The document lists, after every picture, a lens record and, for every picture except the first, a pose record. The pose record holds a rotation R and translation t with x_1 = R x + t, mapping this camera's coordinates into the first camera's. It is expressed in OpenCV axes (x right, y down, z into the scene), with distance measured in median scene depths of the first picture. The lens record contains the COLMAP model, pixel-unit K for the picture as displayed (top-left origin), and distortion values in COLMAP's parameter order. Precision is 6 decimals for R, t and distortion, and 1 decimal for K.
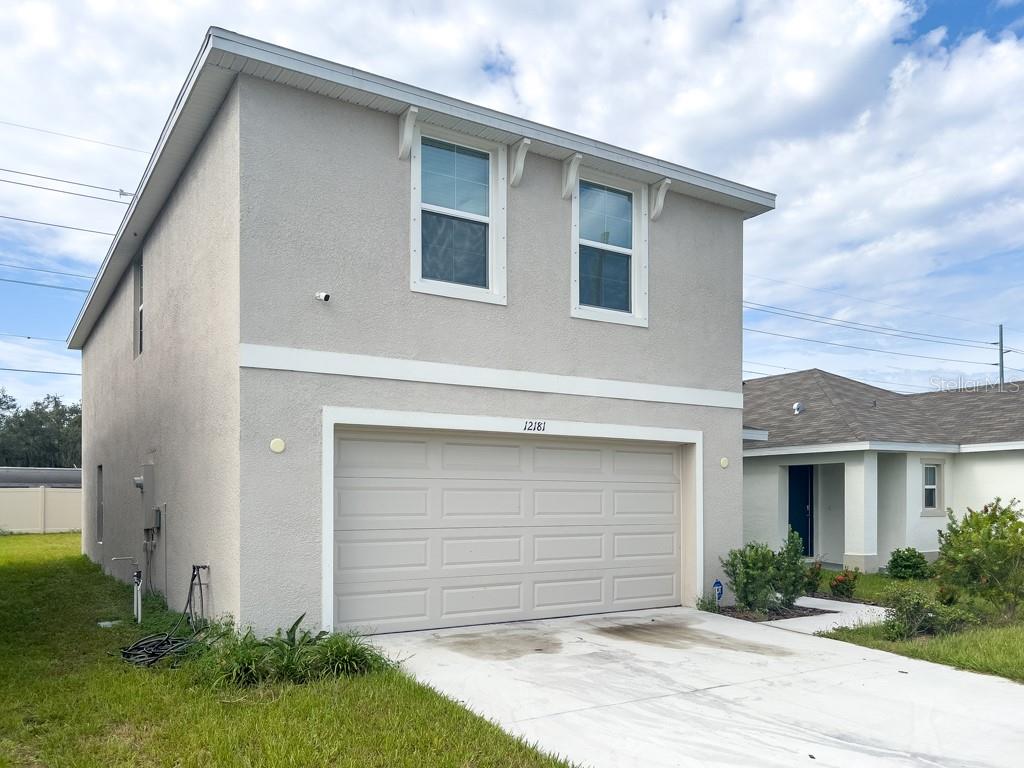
lens RADIAL K [[811.7, 0, 503.0], [0, 811.7, 379.1], [0, 0, 1]] dist [-0.011023, -0.001909]
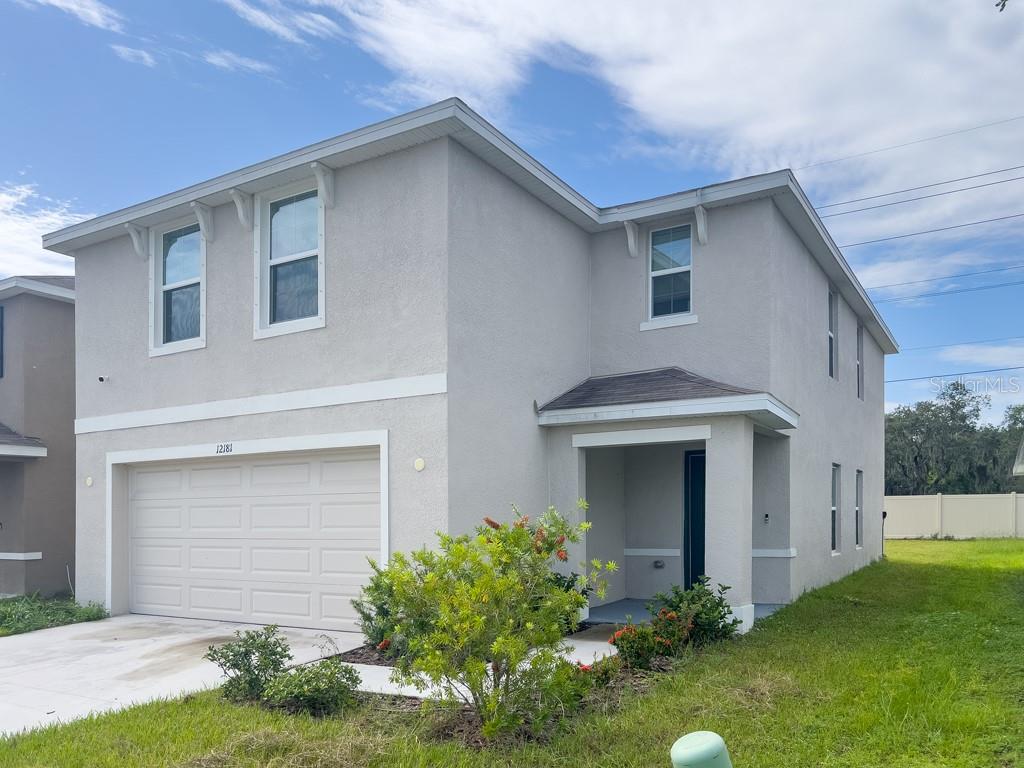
lens RADIAL K [[811.7, 0, 503.6], [0, 811.7, 389.7], [0, 0, 1]] dist [-0.011023, -0.001909]
pose [[0.439433, -0.142052, -0.886972, 1.142685], [0.146897, 0.985488, -0.085052, 0.122730], [0.886183, -0.092919, 0.453923, 0.798935]]
